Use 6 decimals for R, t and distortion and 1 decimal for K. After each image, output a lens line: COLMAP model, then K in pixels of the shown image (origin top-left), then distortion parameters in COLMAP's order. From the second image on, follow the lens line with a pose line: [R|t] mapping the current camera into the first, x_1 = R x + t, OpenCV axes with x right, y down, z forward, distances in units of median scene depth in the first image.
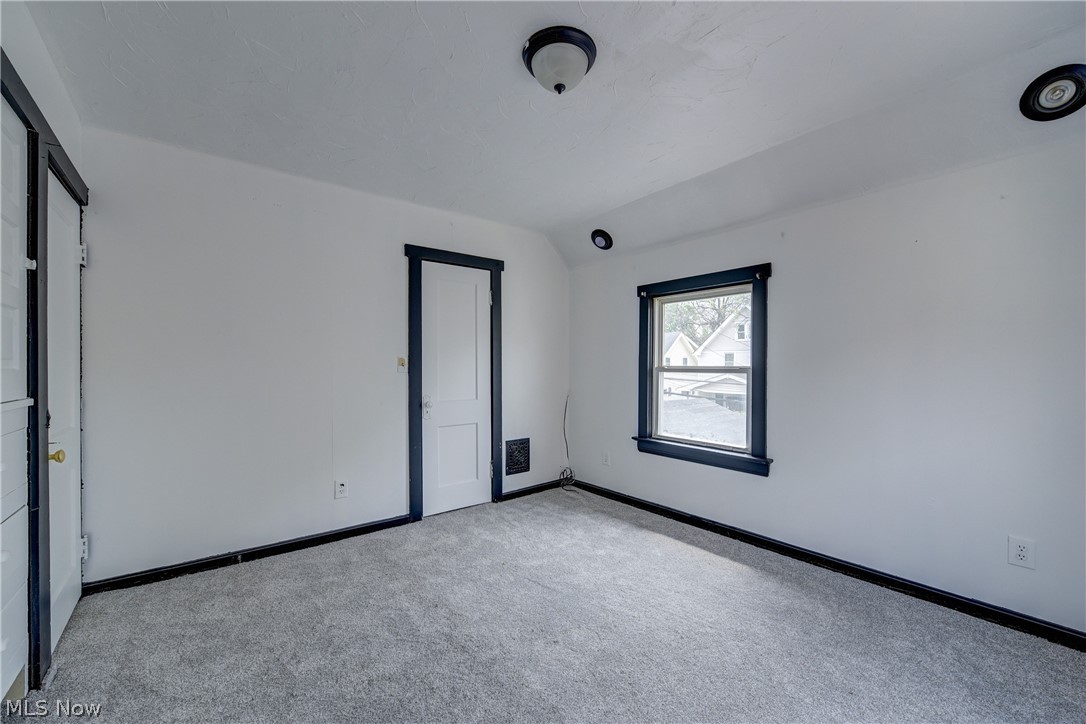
lens RADIAL K [[433.0, 0, 542.4], [0, 433.0, 366.5], [0, 0, 1]] dist [0.000671, -0.000010]
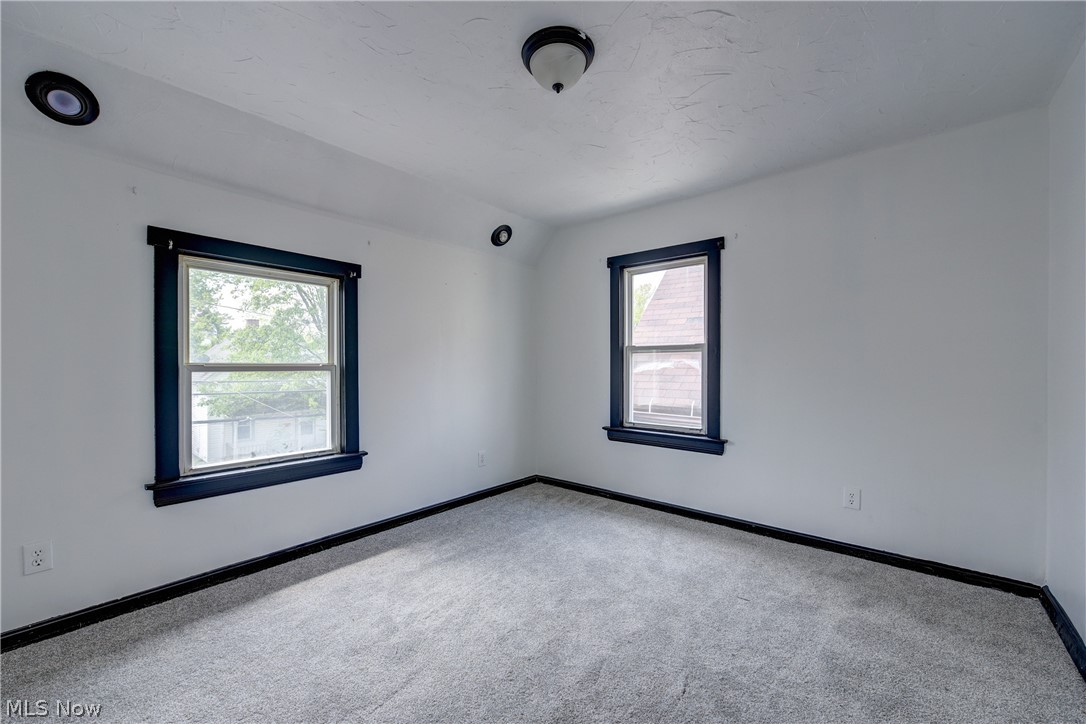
lens RADIAL K [[433.0, 0, 542.4], [0, 433.0, 366.5], [0, 0, 1]] dist [0.000671, -0.000010]
pose [[-0.204257, -0.003723, 0.978910, -0.557162], [0.002086, 0.999989, 0.004239, 0.003604], [-0.978915, 0.002908, -0.204247, 0.733632]]
